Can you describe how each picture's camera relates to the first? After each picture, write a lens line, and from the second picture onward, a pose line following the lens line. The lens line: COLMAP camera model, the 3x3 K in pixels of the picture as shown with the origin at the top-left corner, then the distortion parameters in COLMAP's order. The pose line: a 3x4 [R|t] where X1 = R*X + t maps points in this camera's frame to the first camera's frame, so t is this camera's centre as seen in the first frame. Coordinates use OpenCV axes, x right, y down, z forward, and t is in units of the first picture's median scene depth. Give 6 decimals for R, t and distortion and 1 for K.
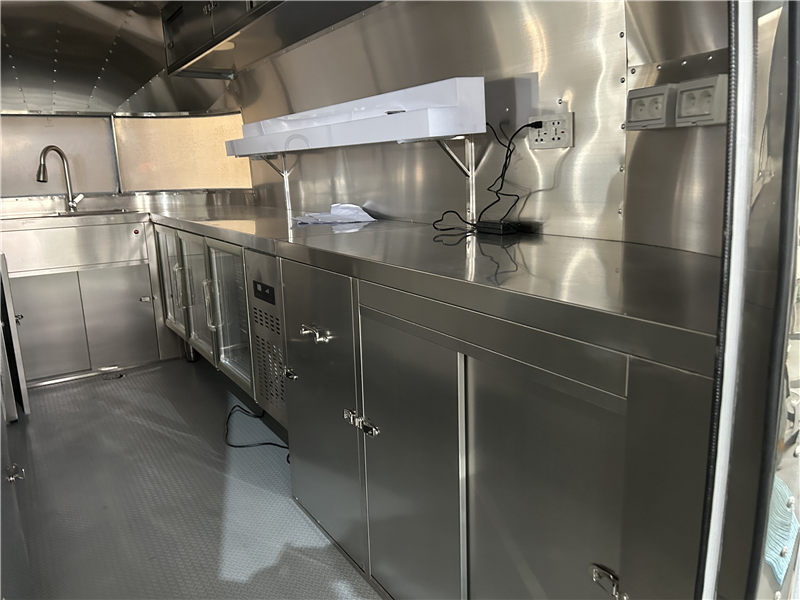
lens RADIAL K [[599.4, 0, 398.2], [0, 599.4, 300.2], [0, 0, 1]] dist [0.026790, -0.038933]
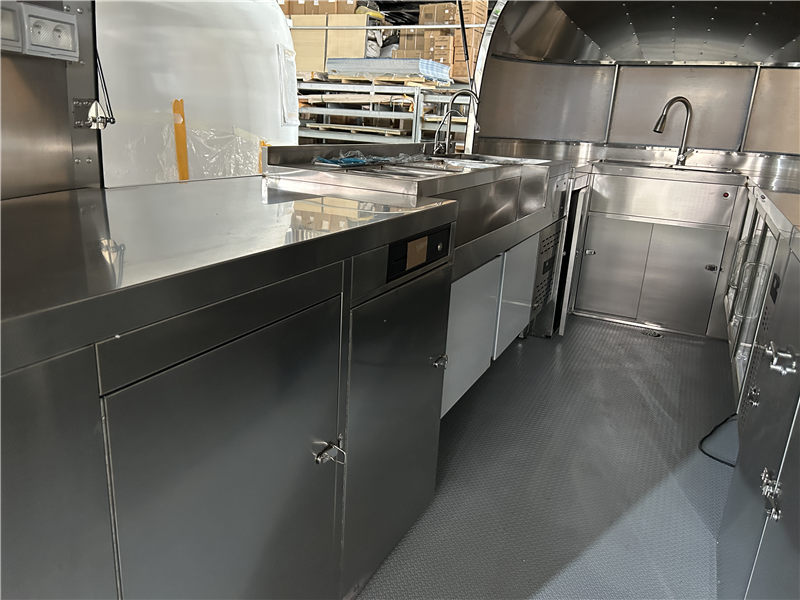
lens RADIAL K [[599.4, 0, 392.6], [0, 599.4, 294.3], [0, 0, 1]] dist [0.026790, -0.038933]
pose [[0.493216, 0.302992, -0.815435, 0.107512], [-0.252099, 0.946940, 0.199373, -0.024590], [0.832577, 0.107237, 0.543430, 0.093919]]
